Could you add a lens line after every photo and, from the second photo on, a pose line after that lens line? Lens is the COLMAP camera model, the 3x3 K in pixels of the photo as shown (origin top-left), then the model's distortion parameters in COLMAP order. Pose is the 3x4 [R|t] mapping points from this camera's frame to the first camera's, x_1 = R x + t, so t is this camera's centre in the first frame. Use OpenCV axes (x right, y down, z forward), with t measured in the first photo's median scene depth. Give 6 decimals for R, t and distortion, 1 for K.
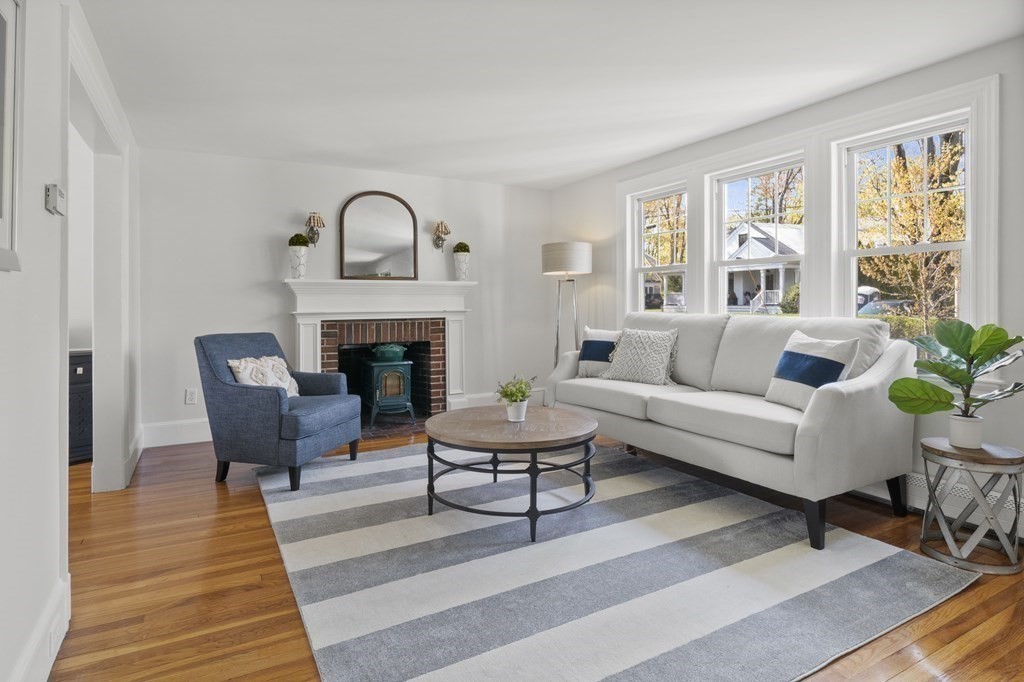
lens RADIAL K [[554.3, 0, 510.8], [0, 554.3, 304.0], [0, 0, 1]] dist [-0.003304, -0.000407]
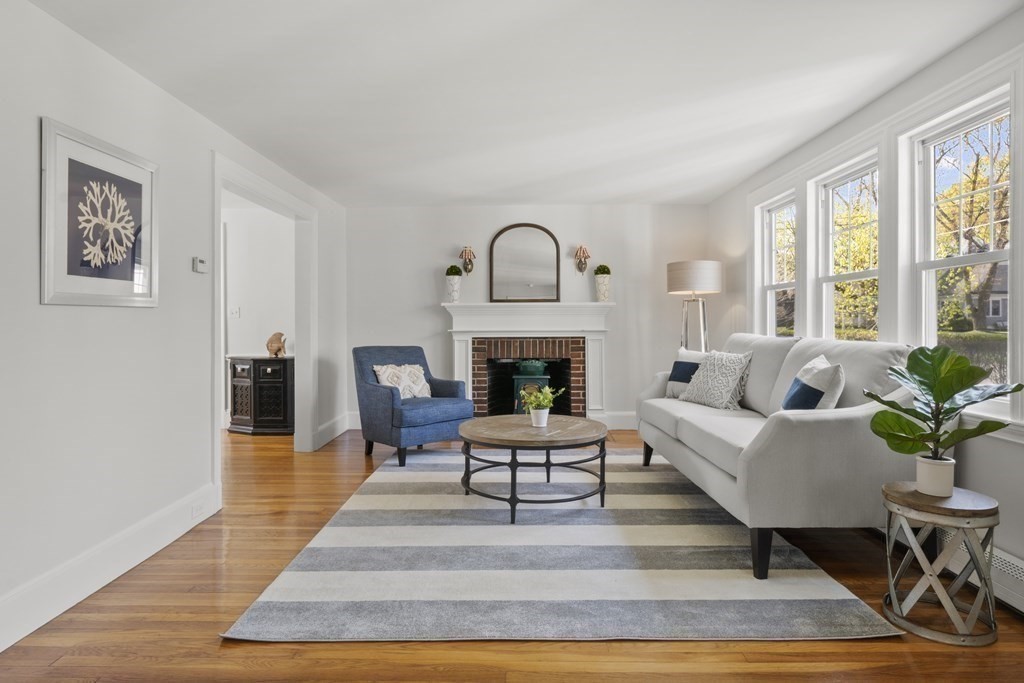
lens RADIAL K [[590.2, 0, 512.7], [0, 590.2, 322.3], [0, 0, 1]] dist [0.001092, 0.000333]
pose [[0.873134, 0.001912, -0.487476, 0.364343], [-0.002281, 0.999997, -0.000164, -0.002898], [0.487475, 0.001256, 0.873136, -0.062263]]
